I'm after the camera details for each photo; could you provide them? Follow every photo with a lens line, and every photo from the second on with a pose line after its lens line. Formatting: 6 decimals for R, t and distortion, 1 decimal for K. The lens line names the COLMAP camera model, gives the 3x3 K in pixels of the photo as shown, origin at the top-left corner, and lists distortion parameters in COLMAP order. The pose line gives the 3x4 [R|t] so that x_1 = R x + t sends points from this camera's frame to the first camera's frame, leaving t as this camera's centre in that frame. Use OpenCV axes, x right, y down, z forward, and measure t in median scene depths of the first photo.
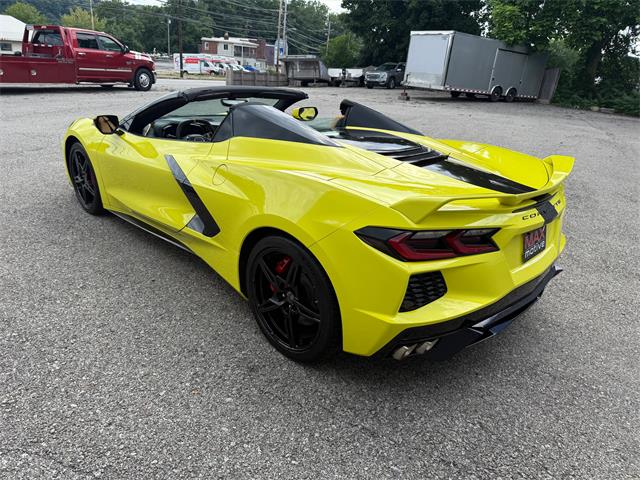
lens RADIAL K [[470.2, 0, 294.4], [0, 470.2, 239.5], [0, 0, 1]] dist [-0.010800, -0.007641]
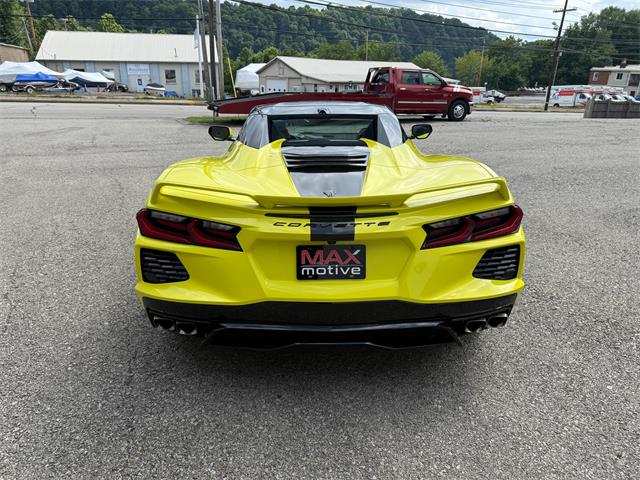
lens RADIAL K [[459.2, 0, 320.0], [0, 459.2, 240.0], [0, 0, 1]] dist [0.007879, -0.019262]
pose [[0.706802, 0.170234, -0.686623, 0.113337], [-0.216681, 0.976059, 0.018945, -0.004934], [0.673410, 0.135388, 0.726766, 0.041063]]
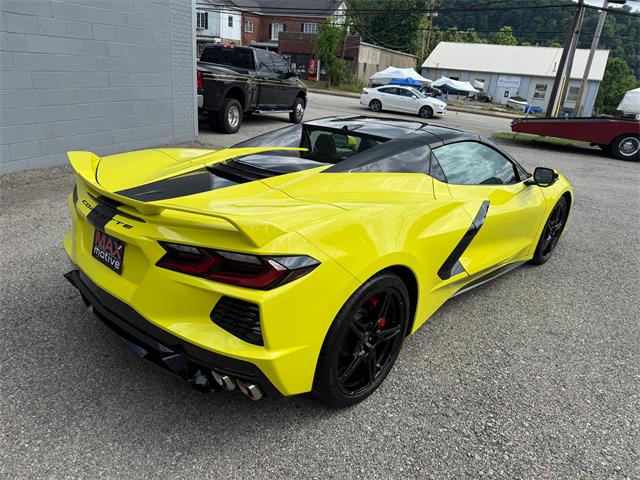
lens RADIAL K [[459.2, 0, 320.0], [0, 459.2, 240.0], [0, 0, 1]] dist [0.007879, -0.019262]
pose [[0.033581, 0.276610, -0.960395, 0.147846], [-0.437334, 0.868122, 0.234741, -0.043680], [0.898672, 0.412131, 0.150123, 0.134125]]
